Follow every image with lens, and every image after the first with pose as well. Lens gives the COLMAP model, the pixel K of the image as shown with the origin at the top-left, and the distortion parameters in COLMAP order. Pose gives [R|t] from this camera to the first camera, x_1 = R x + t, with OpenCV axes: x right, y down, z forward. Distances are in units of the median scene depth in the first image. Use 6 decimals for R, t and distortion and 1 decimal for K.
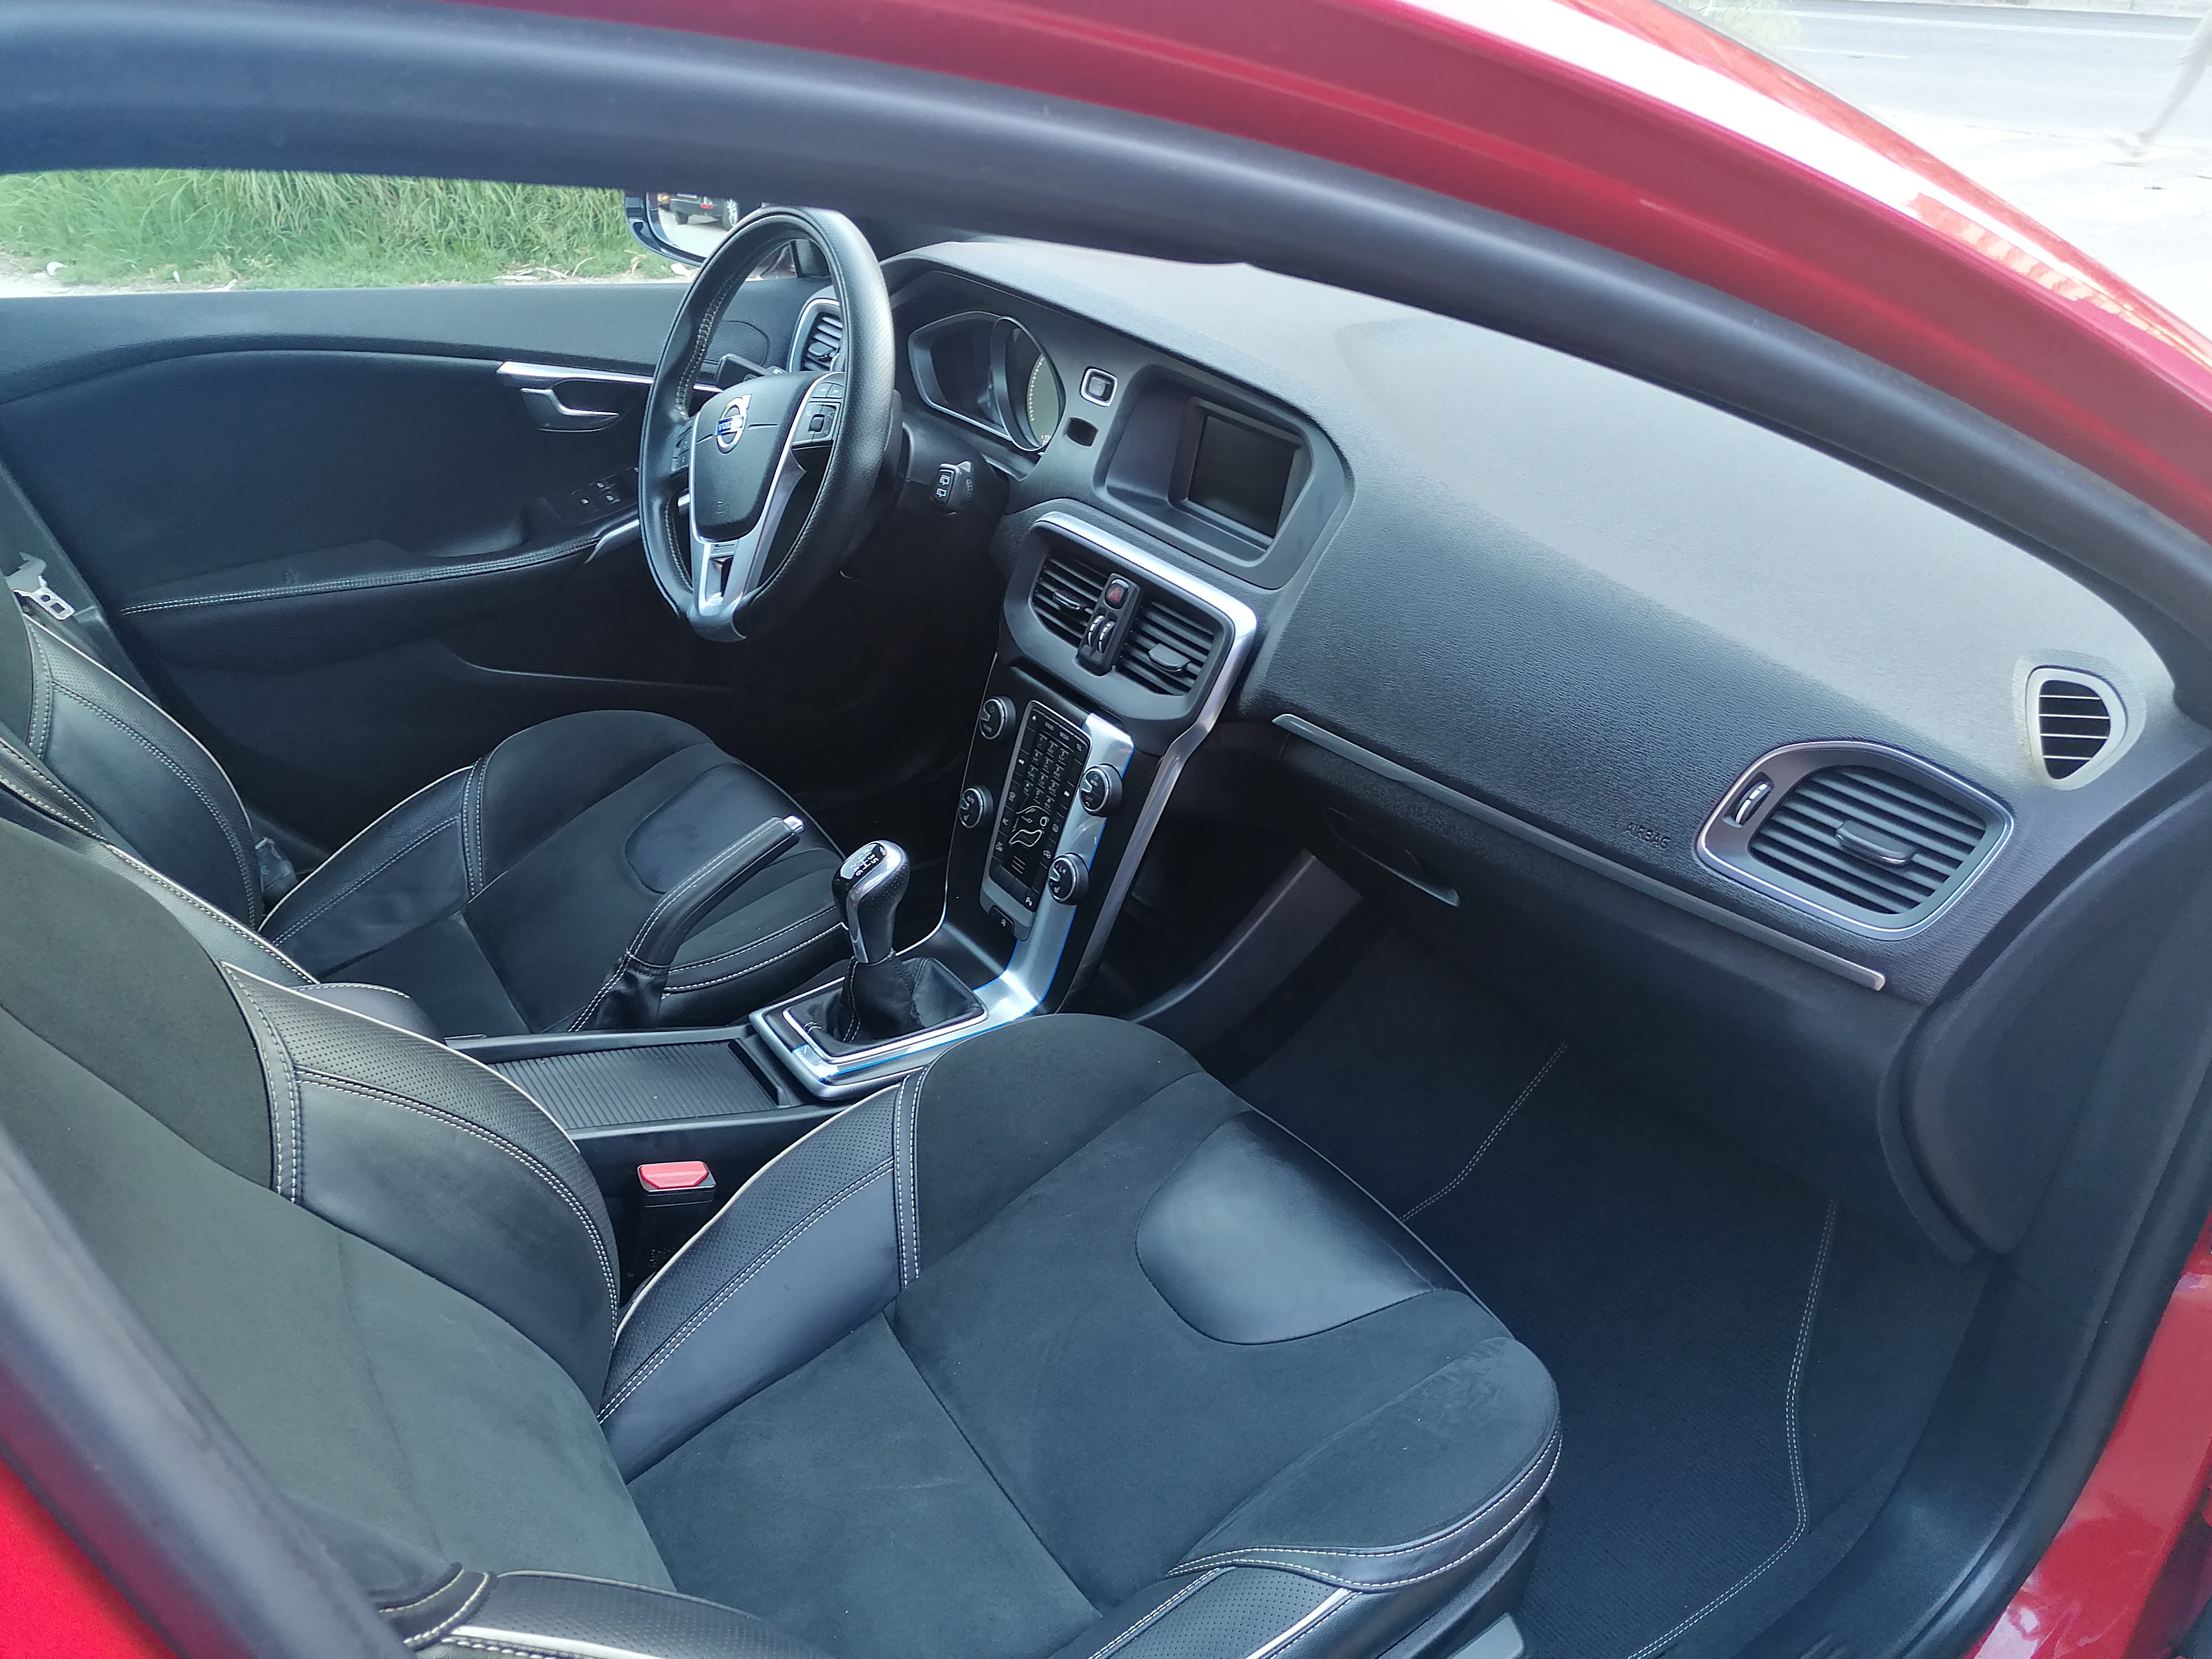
lens RADIAL K [[1670.4, 0, 1095.6], [0, 1670.4, 828.5], [0, 0, 1]] dist [0.088417, -0.117323]
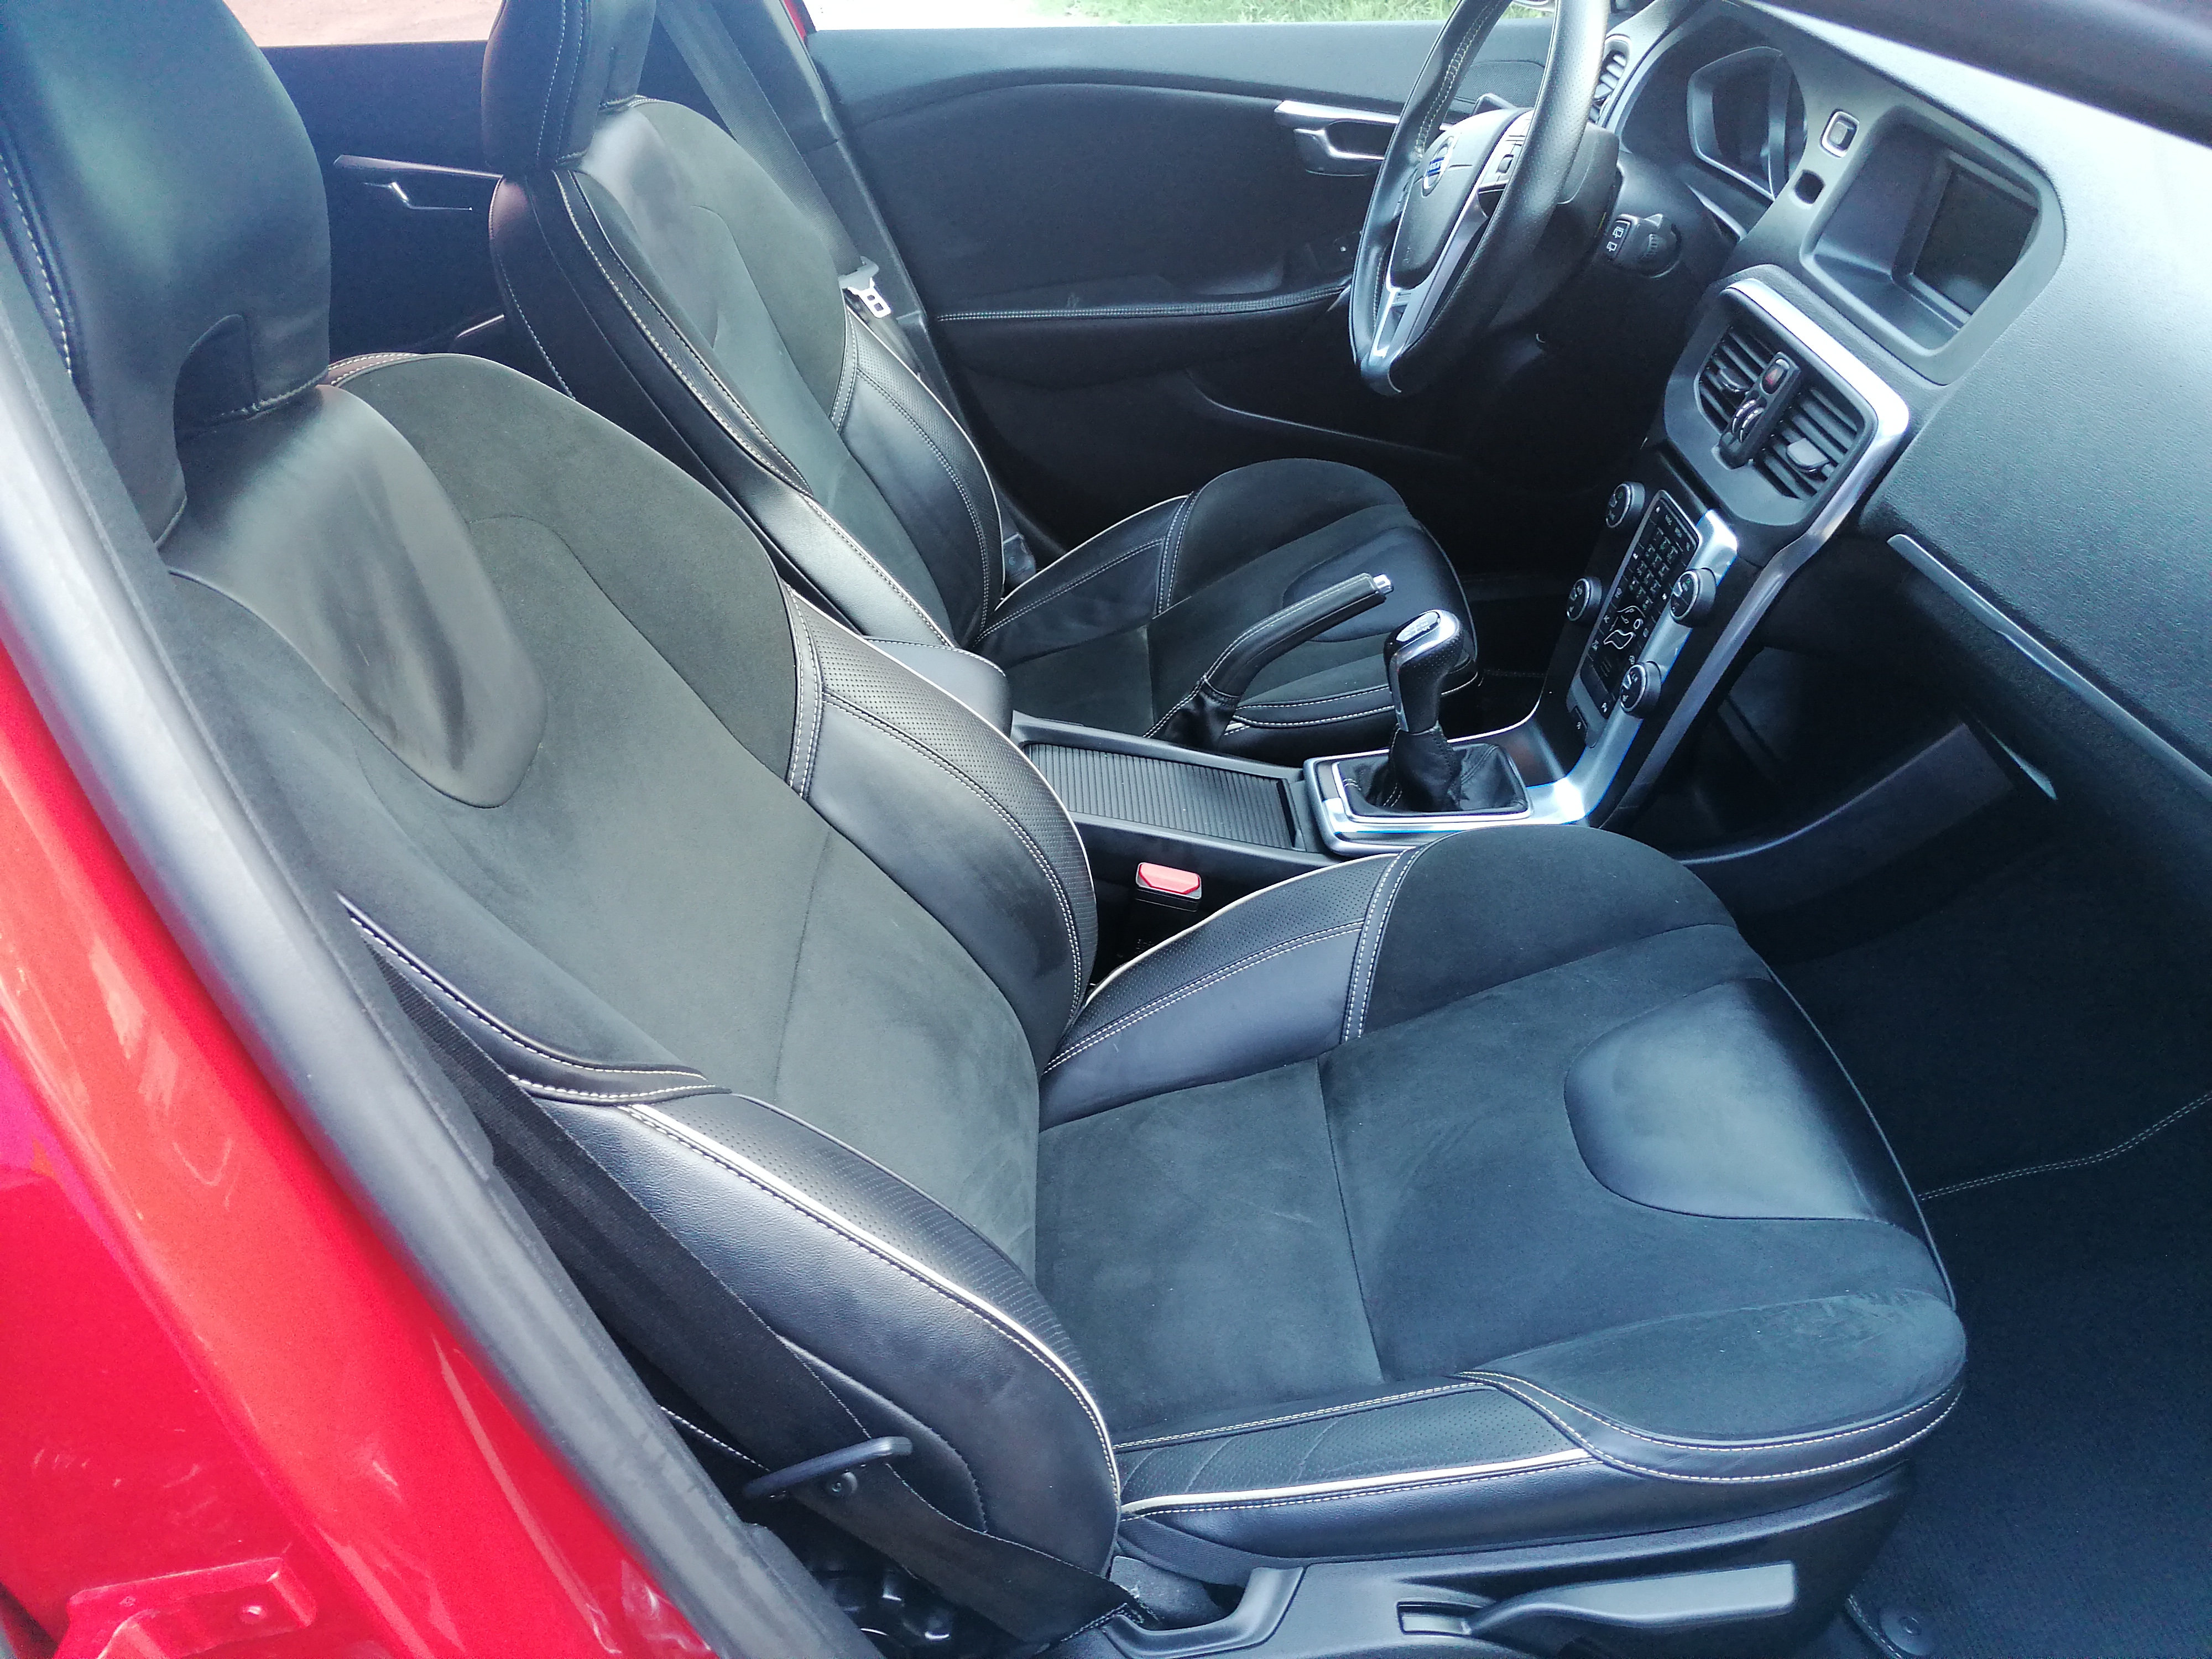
lens RADIAL K [[1653.4, 0, 1104.6], [0, 1653.4, 830.3], [0, 0, 1]] dist [0.099509, -0.123151]
pose [[0.843291, 0.234592, -0.483556, 0.195634], [-0.175043, 0.970537, 0.165583, 0.005367], [0.508153, -0.054992, 0.859509, 0.056816]]
